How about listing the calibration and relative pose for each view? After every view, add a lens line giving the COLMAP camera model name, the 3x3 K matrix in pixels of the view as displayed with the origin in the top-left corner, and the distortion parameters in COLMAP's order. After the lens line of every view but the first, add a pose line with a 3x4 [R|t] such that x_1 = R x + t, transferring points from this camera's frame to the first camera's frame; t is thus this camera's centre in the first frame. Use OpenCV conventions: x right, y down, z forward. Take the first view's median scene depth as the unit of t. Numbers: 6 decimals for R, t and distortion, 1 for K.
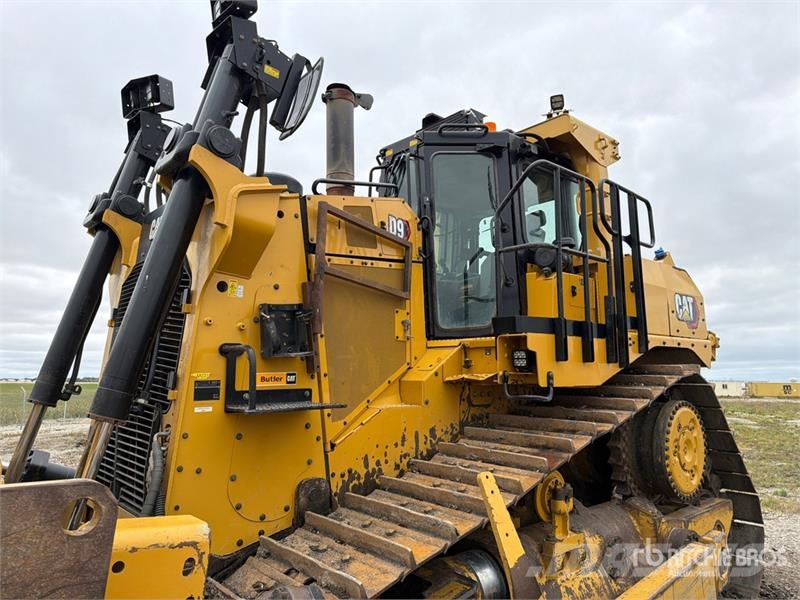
lens RADIAL K [[560.9, 0, 397.1], [0, 560.9, 296.6], [0, 0, 1]] dist [0.111225, -0.176808]
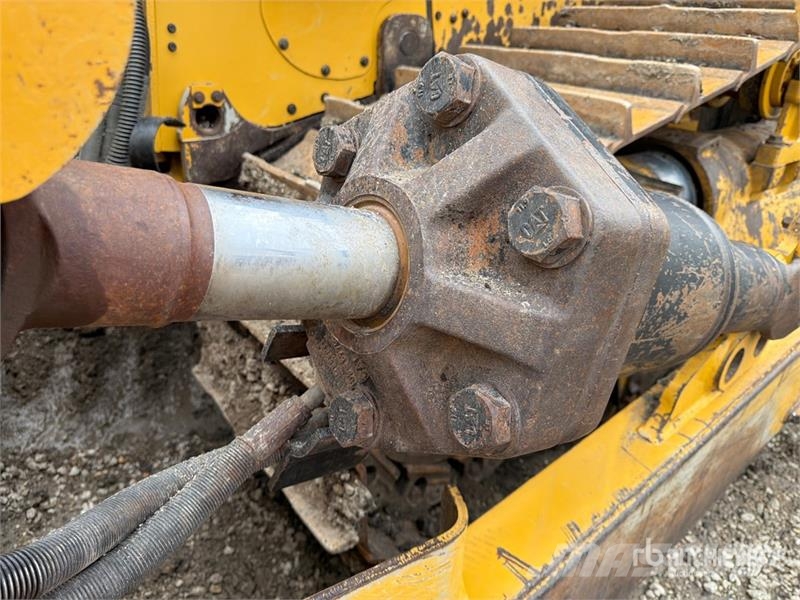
lens RADIAL K [[576.1, 0, 389.9], [0, 576.1, 302.5], [0, 0, 1]] dist [0.003535, -0.009326]
pose [[0.996014, 0.059445, -0.066508, -0.094568], [-0.012403, 0.830635, 0.556679, 0.206974], [0.088335, -0.553635, 0.828061, 0.310492]]
